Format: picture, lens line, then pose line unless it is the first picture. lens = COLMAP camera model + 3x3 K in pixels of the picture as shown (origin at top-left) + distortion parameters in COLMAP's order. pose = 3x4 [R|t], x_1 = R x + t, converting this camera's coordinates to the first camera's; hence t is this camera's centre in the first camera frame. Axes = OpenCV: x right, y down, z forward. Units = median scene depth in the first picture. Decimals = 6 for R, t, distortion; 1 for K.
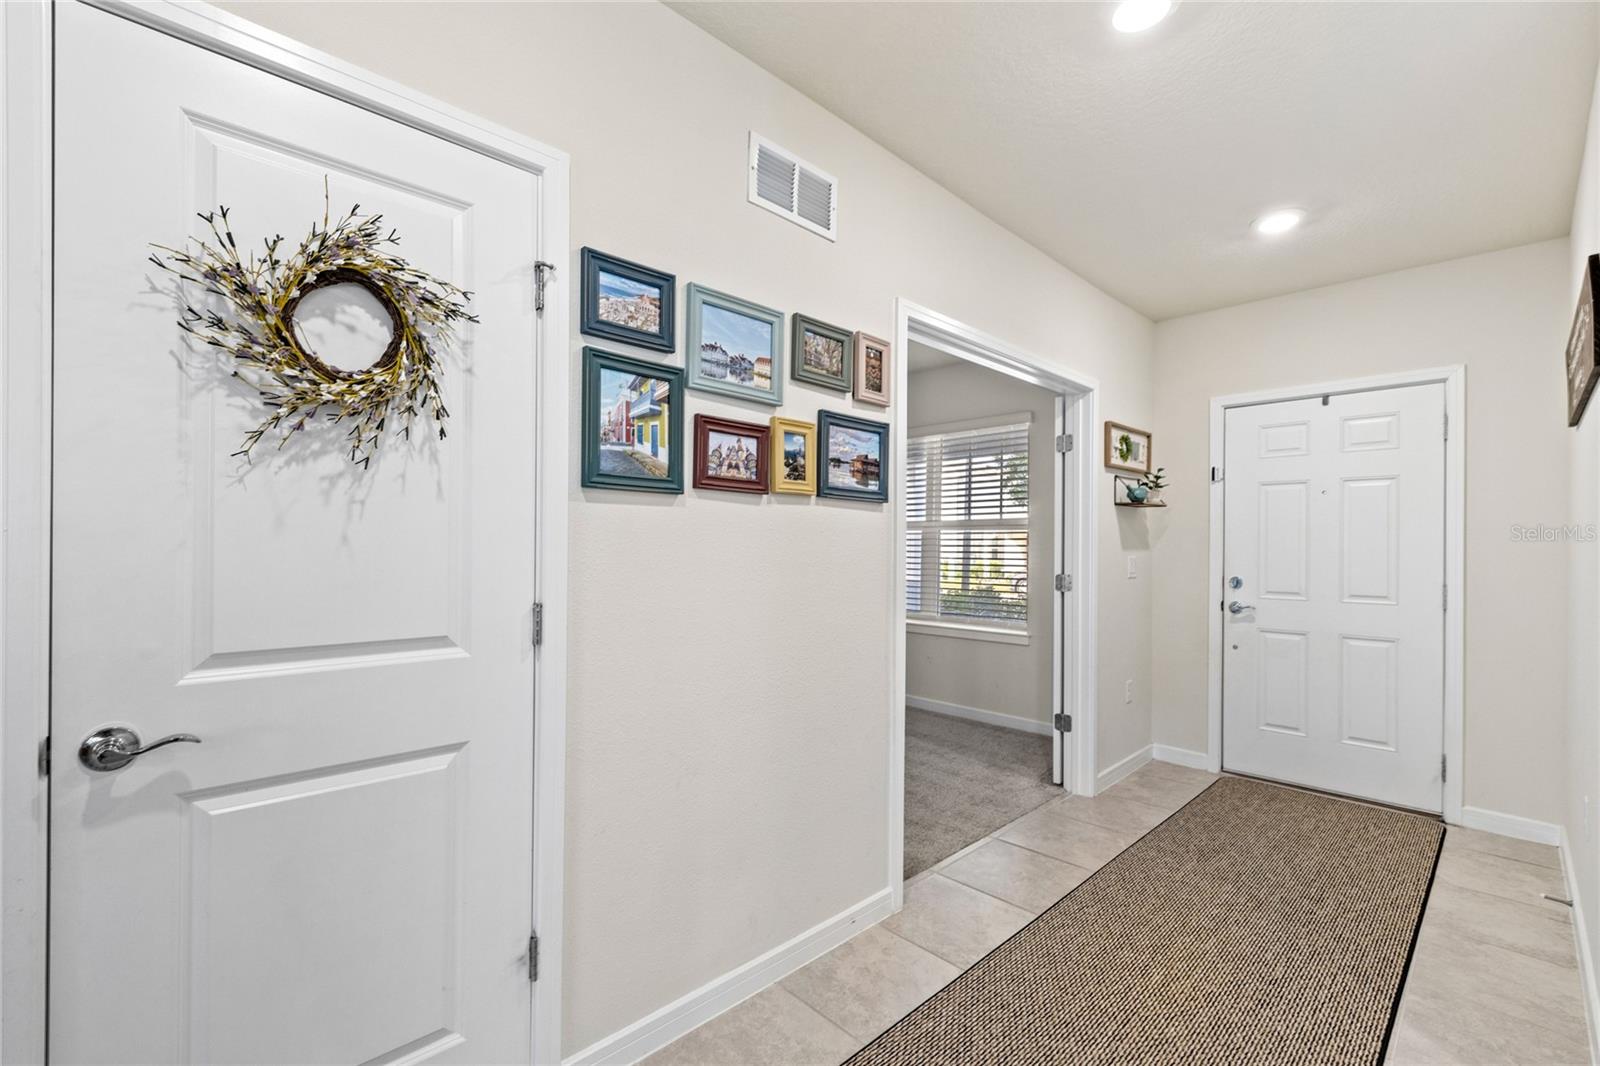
lens RADIAL K [[690.9, 0, 804.6], [0, 690.9, 549.6], [0, 0, 1]] dist [-0.003012, -0.000960]
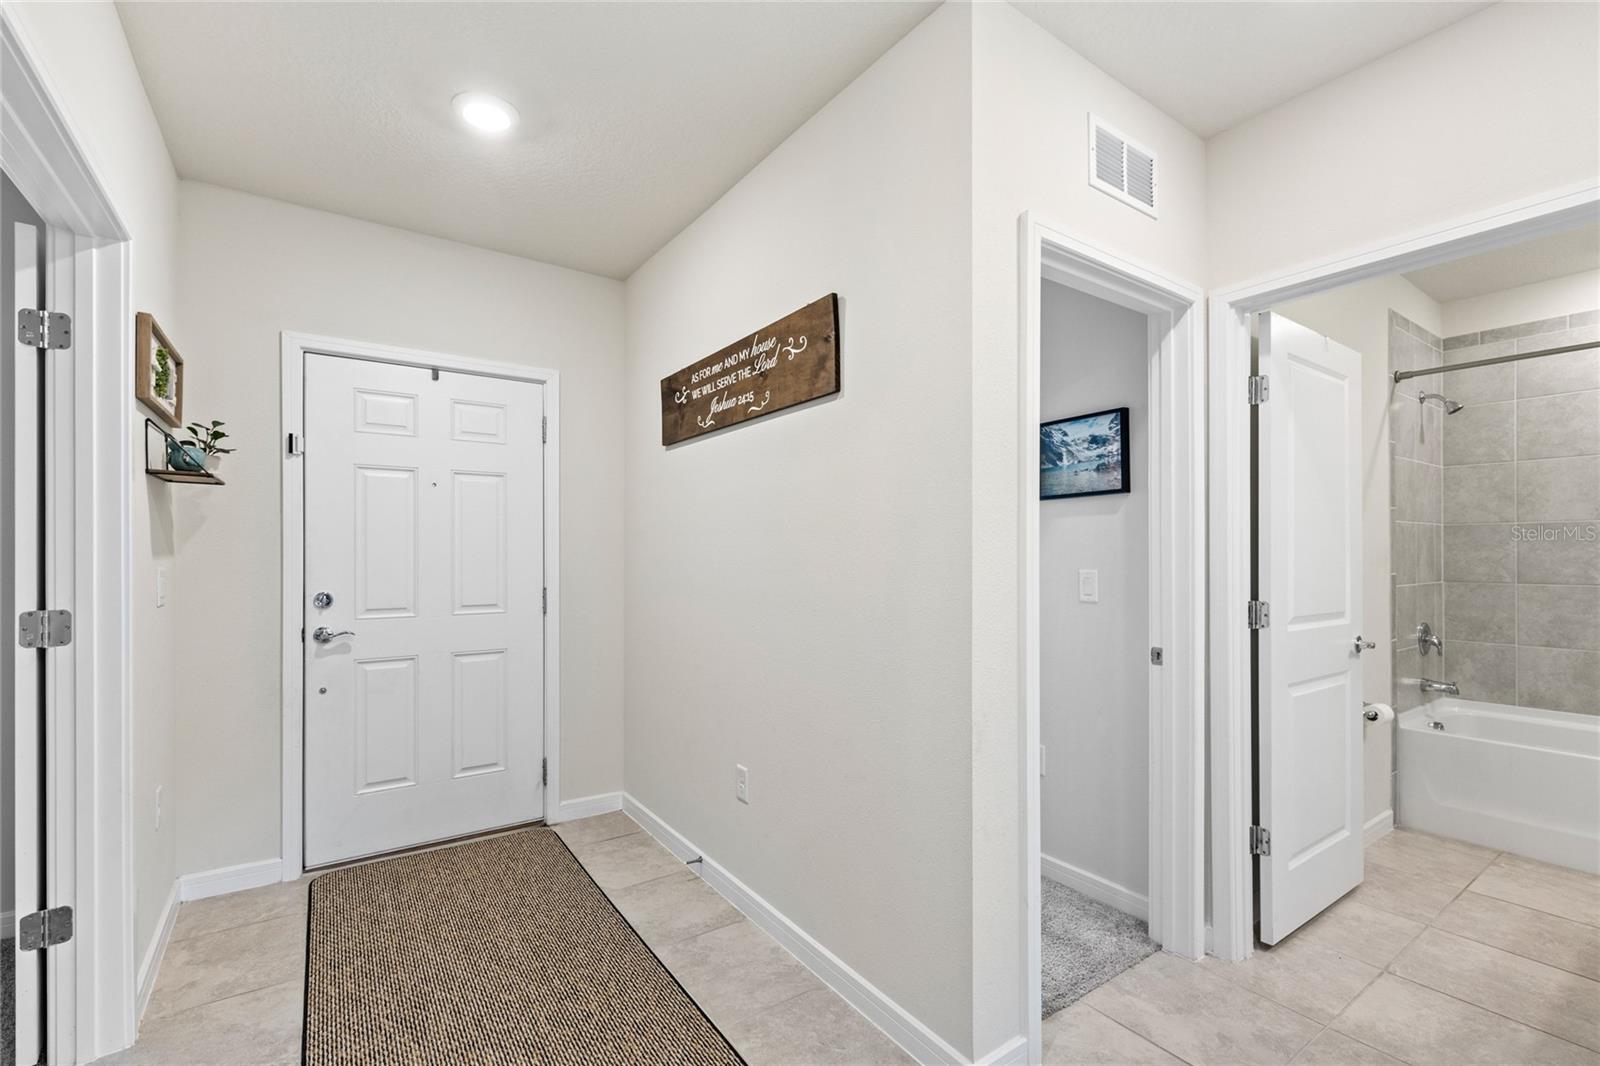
lens RADIAL K [[690.9, 0, 772.9], [0, 690.9, 551.0], [0, 0, 1]] dist [-0.003012, -0.000960]
pose [[0.165889, -0.002904, 0.986140, -0.001290], [0.006215, 0.999979, 0.001899, -0.001634], [-0.986125, 0.005814, 0.165904, 0.446033]]
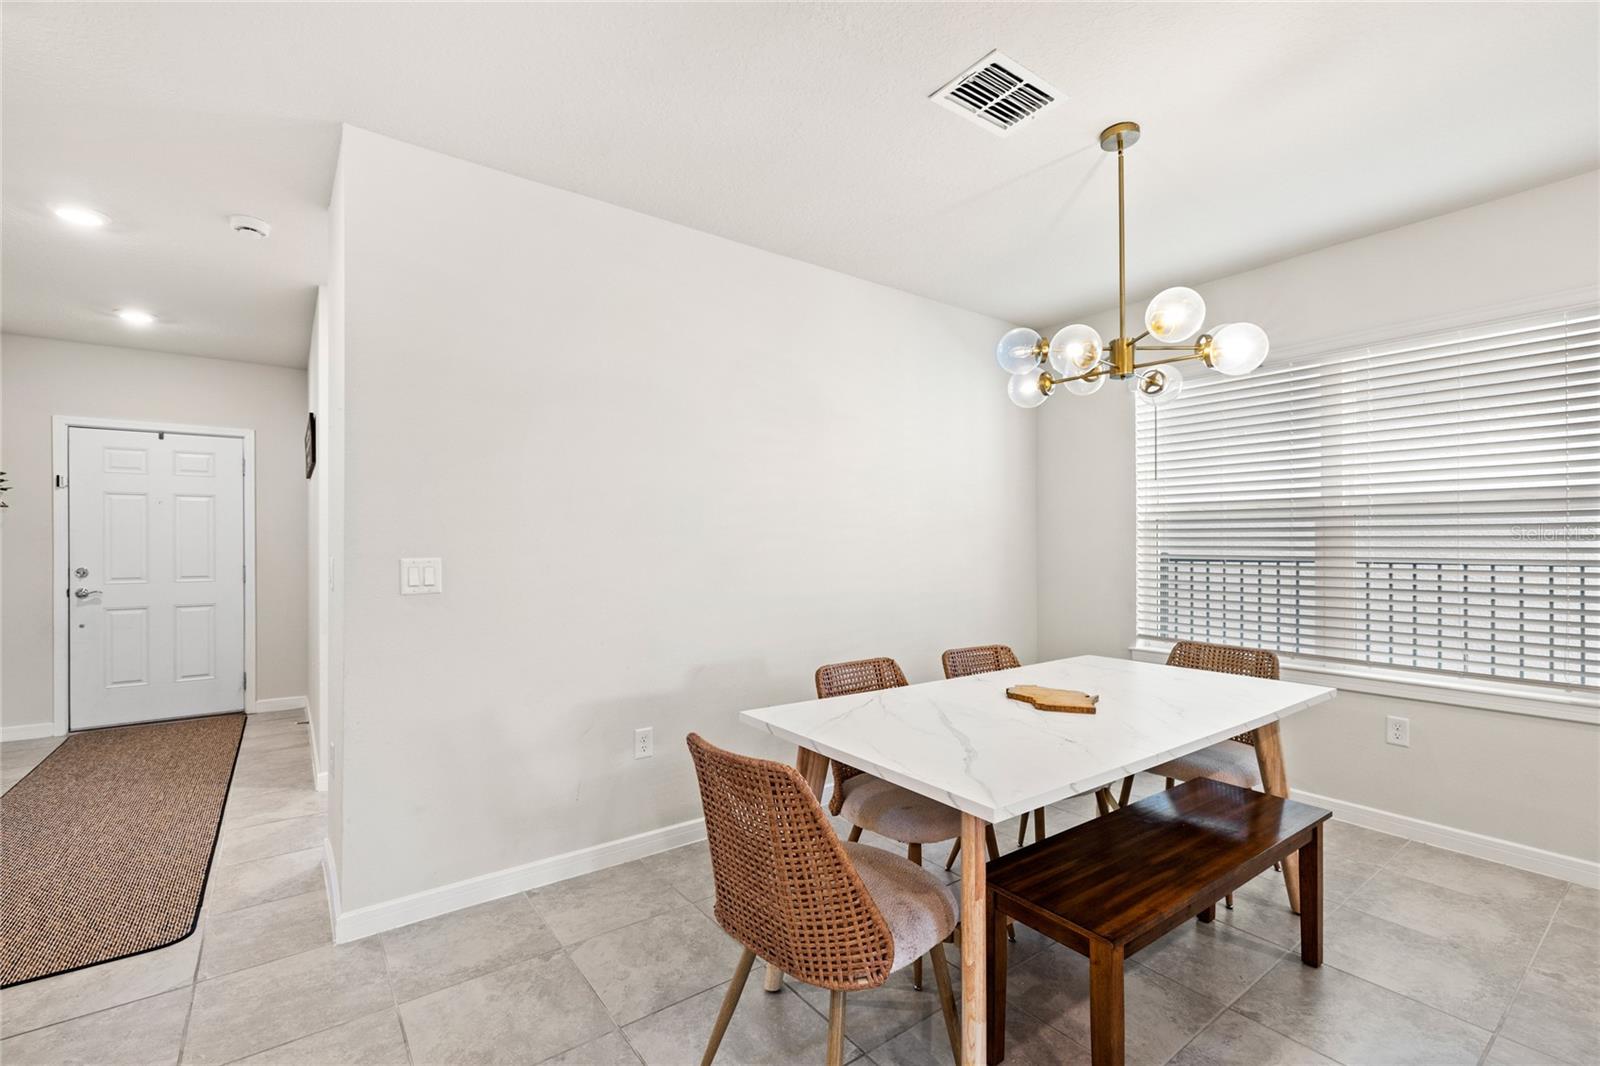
lens RADIAL K [[690.9, 0, 798.4], [0, 690.9, 536.3], [0, 0, 1]] dist [-0.003012, -0.000960]
pose [[0.133667, -0.005927, 0.991009, -0.423435], [0.004635, 0.999975, 0.005355, -0.017454], [-0.991015, 0.003877, 0.133691, -0.428515]]
